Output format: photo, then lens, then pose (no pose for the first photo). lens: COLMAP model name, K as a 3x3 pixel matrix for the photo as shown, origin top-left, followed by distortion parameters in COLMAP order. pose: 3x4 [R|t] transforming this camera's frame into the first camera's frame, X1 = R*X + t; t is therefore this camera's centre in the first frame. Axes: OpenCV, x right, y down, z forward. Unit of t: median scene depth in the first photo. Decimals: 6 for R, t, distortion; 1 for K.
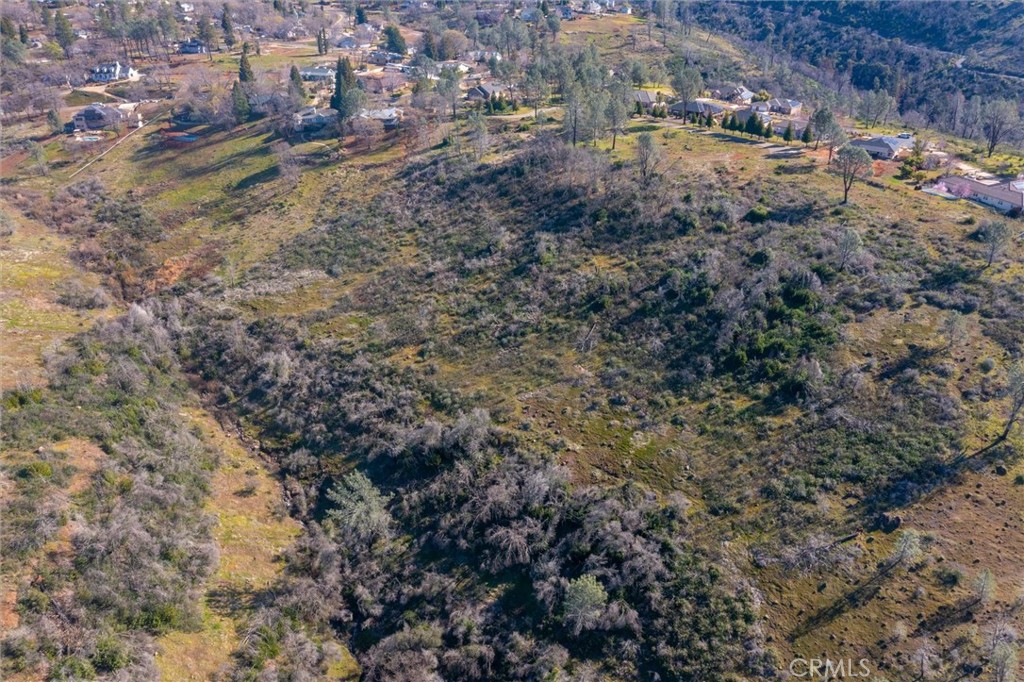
lens RADIAL K [[829.7, 0, 512.0], [0, 829.7, 341.0], [0, 0, 1]] dist [0.011434, 0.004018]
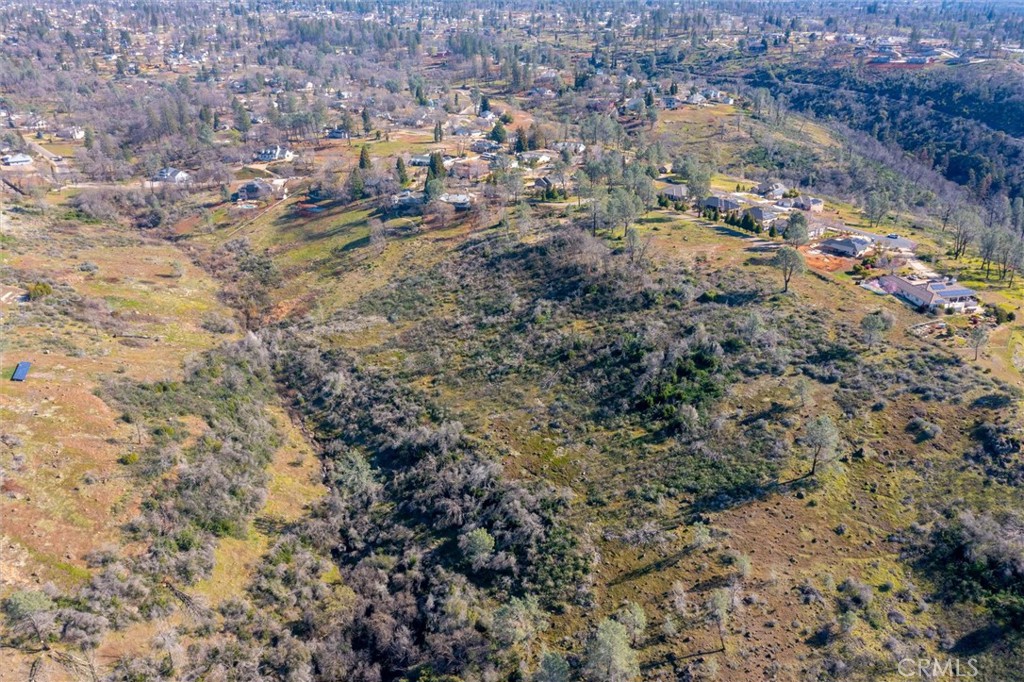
lens RADIAL K [[829.7, 0, 512.0], [0, 829.7, 341.0], [0, 0, 1]] dist [0.011434, 0.004018]
pose [[0.980396, 0.073119, -0.182969, 0.279197], [-0.085052, 0.994673, -0.058239, 0.018029], [0.177736, 0.072659, 0.981392, -0.351791]]
